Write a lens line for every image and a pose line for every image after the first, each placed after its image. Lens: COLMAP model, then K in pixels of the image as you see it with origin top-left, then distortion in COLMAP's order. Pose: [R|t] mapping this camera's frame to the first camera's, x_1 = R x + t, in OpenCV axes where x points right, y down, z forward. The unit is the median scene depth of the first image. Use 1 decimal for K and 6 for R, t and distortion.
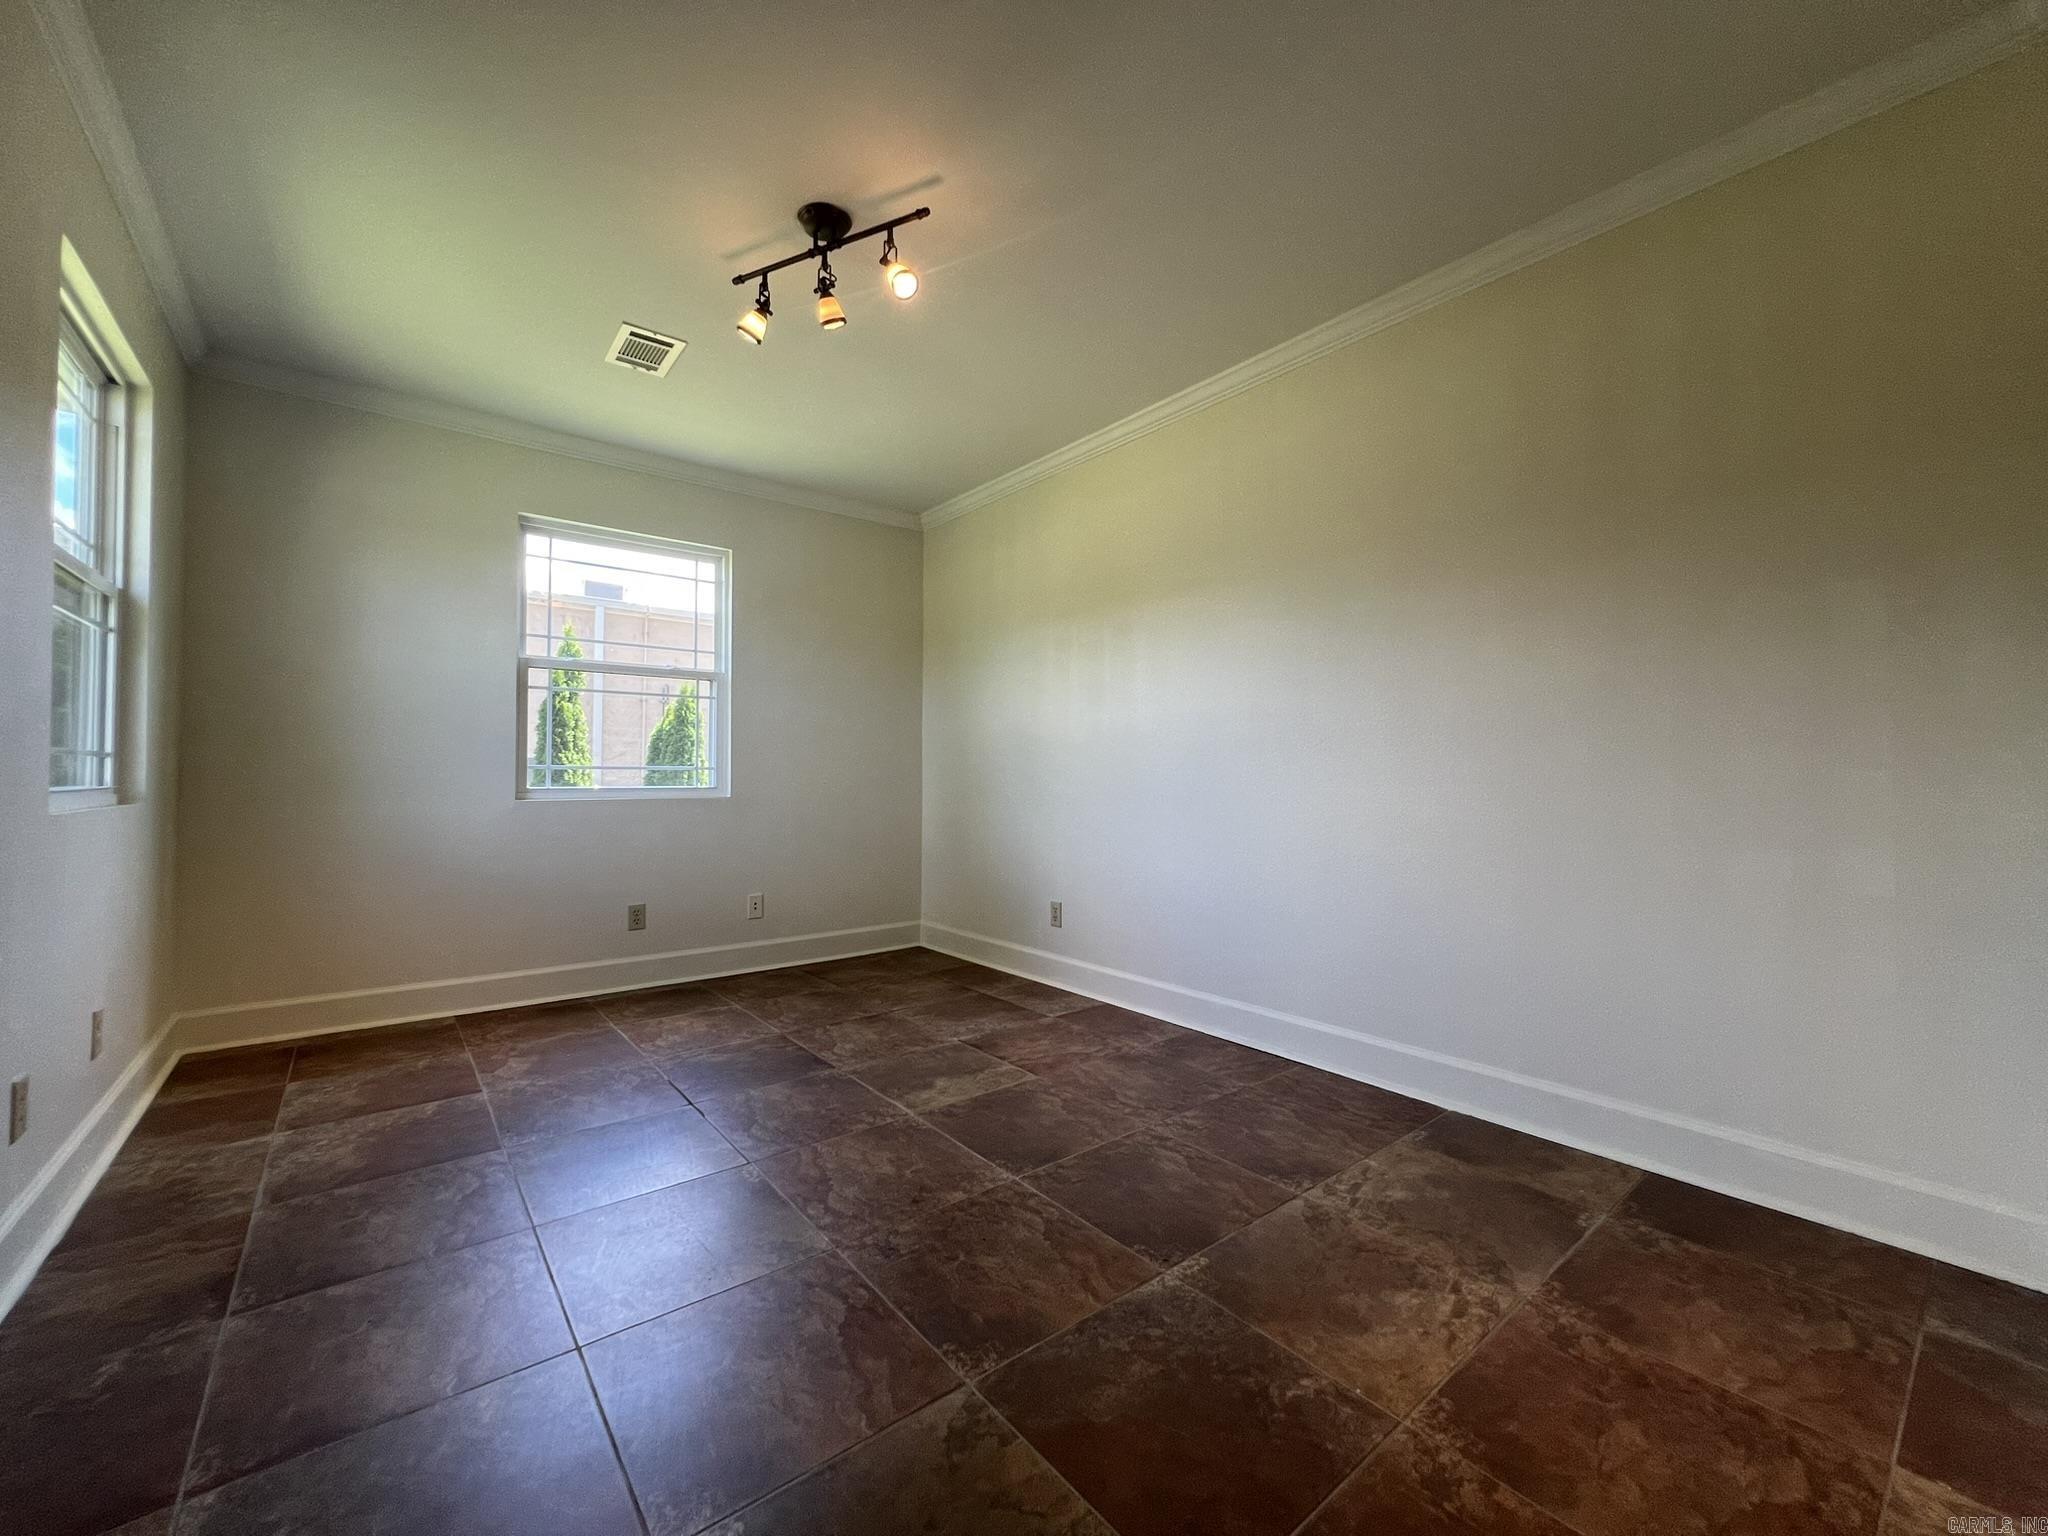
lens RADIAL K [[815.2, 0, 1018.1], [0, 815.2, 764.6], [0, 0, 1]] dist [-0.002470, -0.000131]
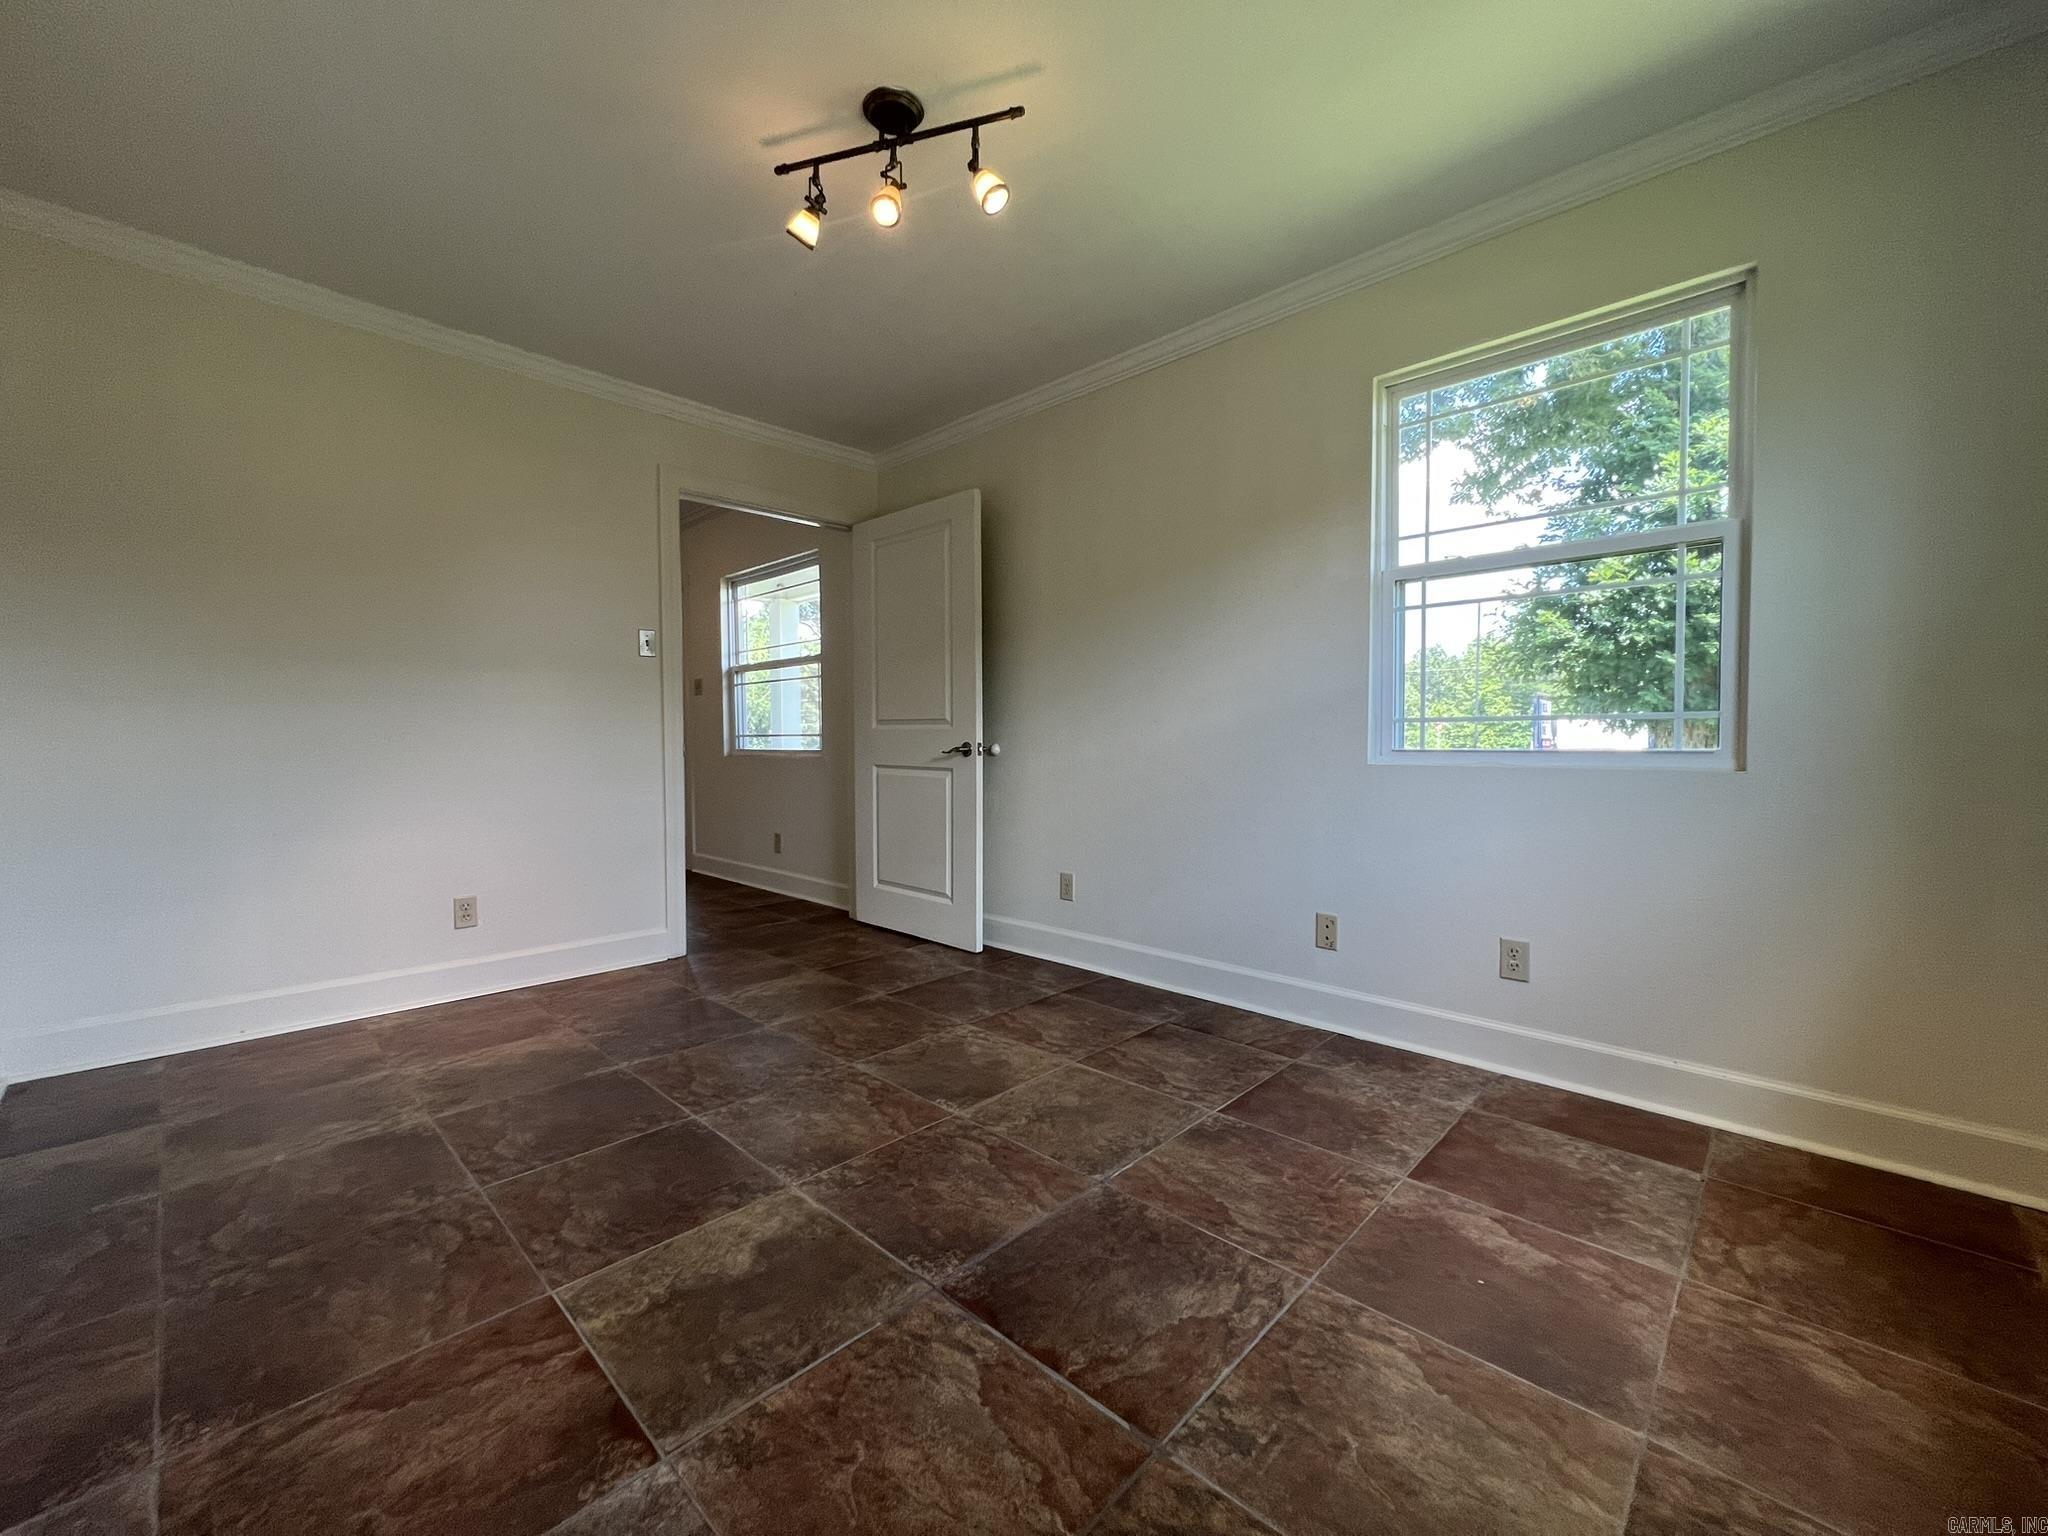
lens RADIAL K [[817.0, 0, 1020.0], [0, 817.0, 763.3], [0, 0, 1]] dist [-0.001232, 0.000163]
pose [[-0.991340, 0.001540, -0.131311, -0.217894], [0.000003, 0.999931, 0.011709, 0.027333], [0.131320, 0.011607, -0.991272, 1.613406]]
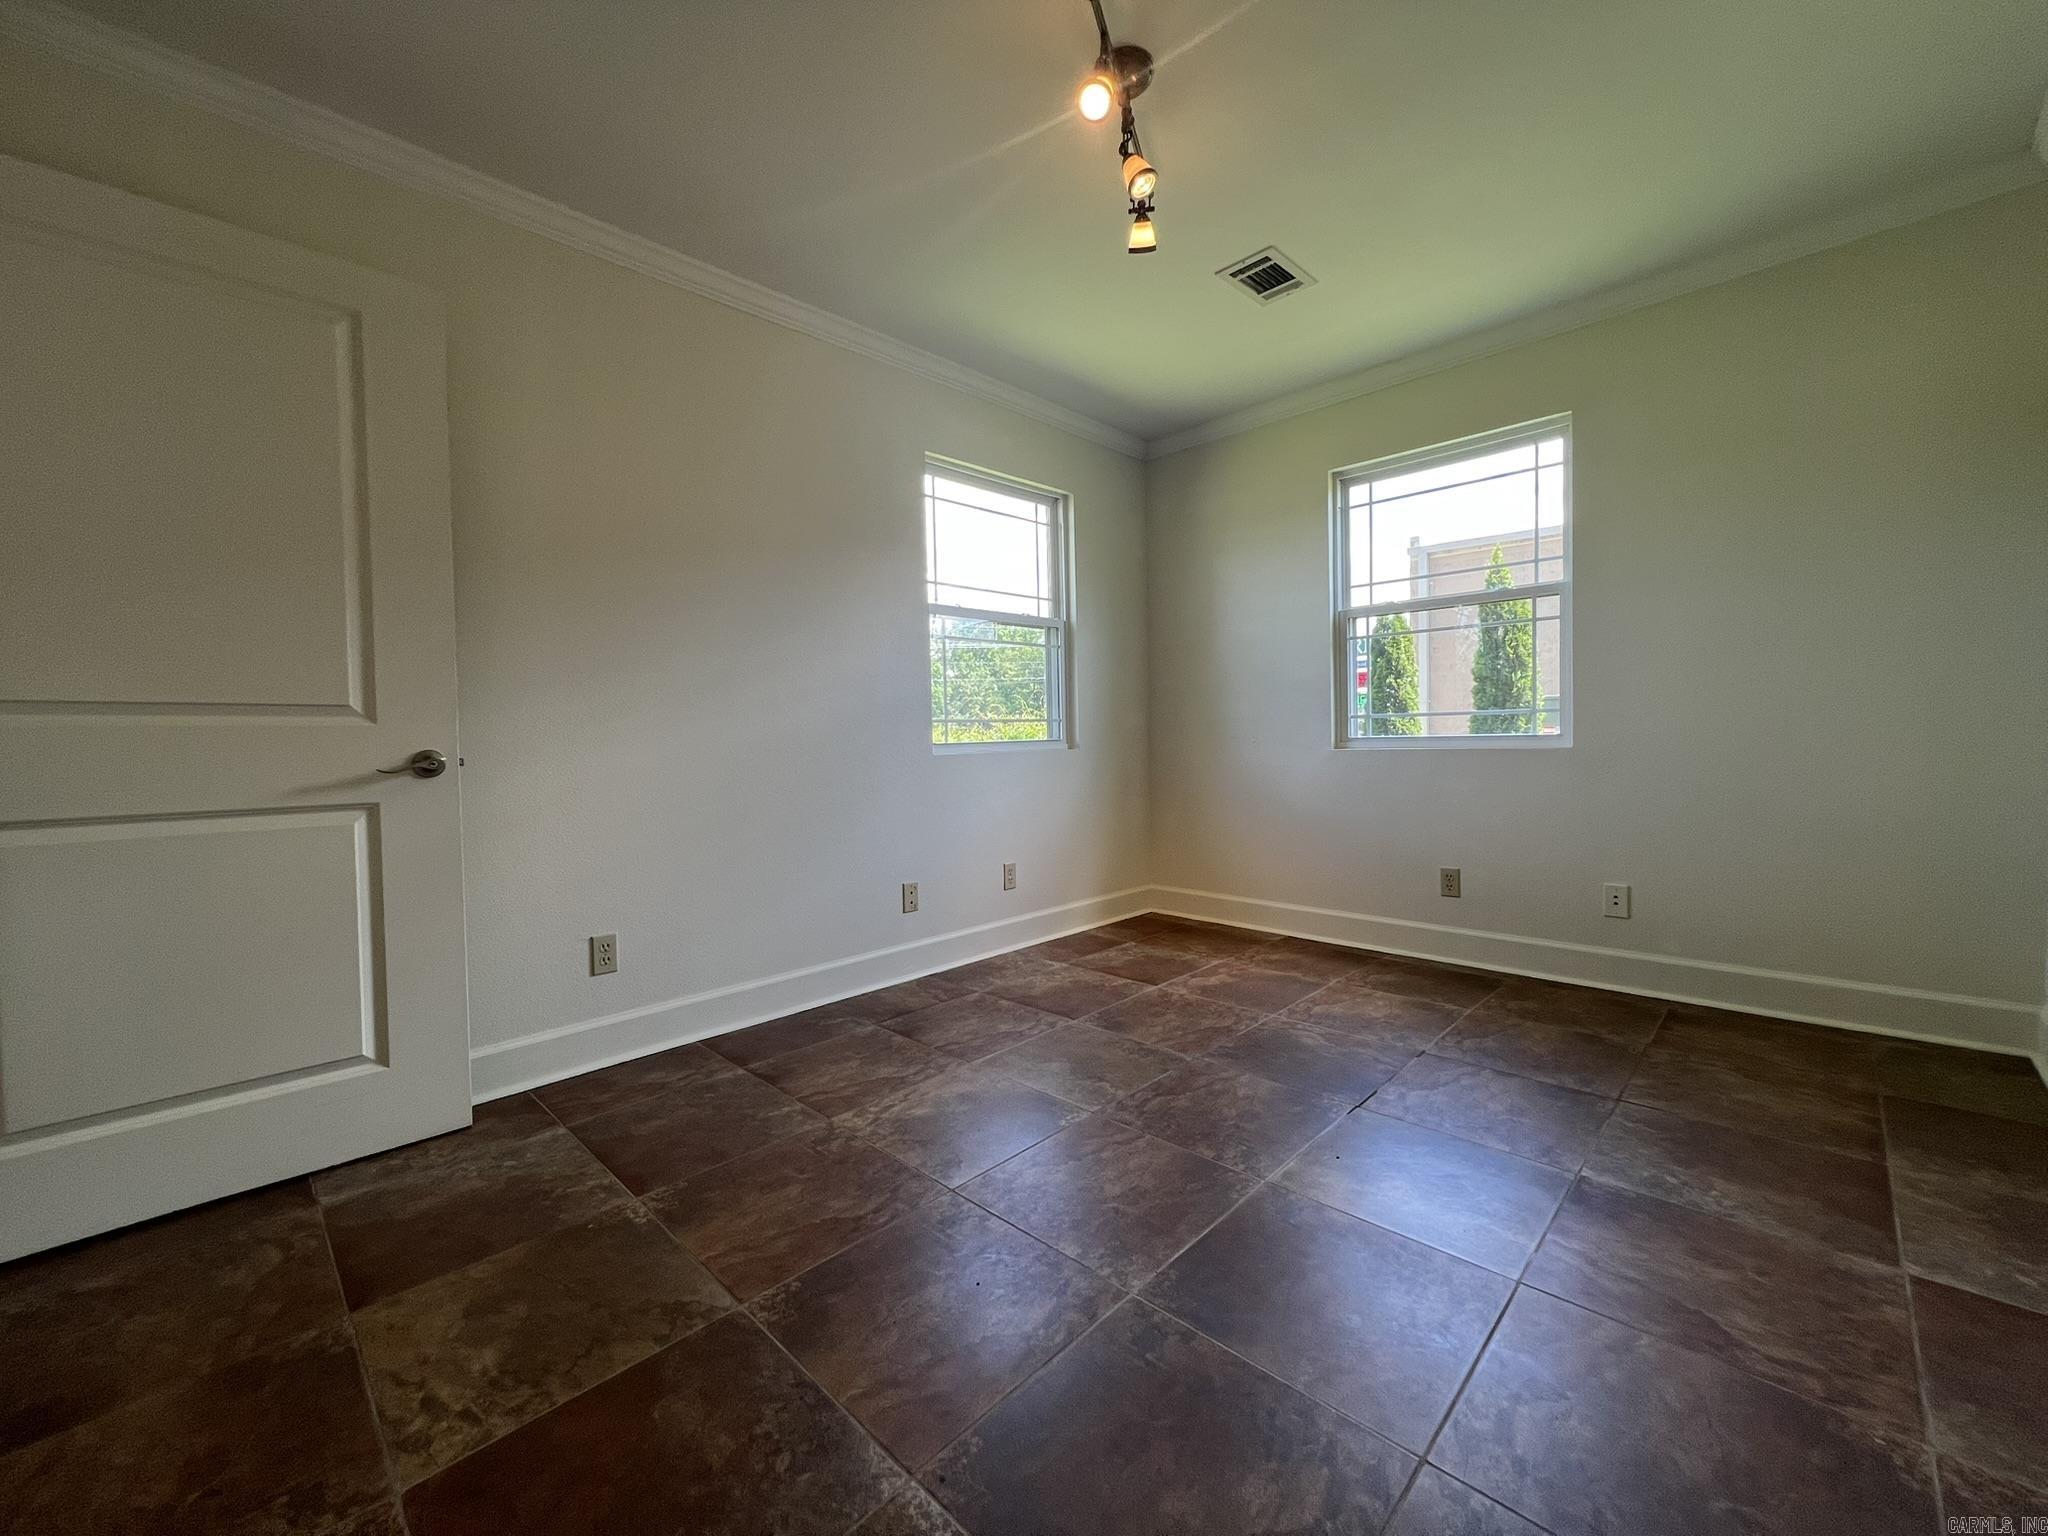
lens RADIAL K [[817.0, 0, 1020.0], [0, 817.0, 763.3], [0, 0, 1]] dist [-0.001232, 0.000163]
pose [[0.117170, 0.029225, -0.992682, 0.519375], [0.038219, 0.998694, 0.033913, 0.014890], [0.992376, -0.041913, 0.115900, 0.644933]]
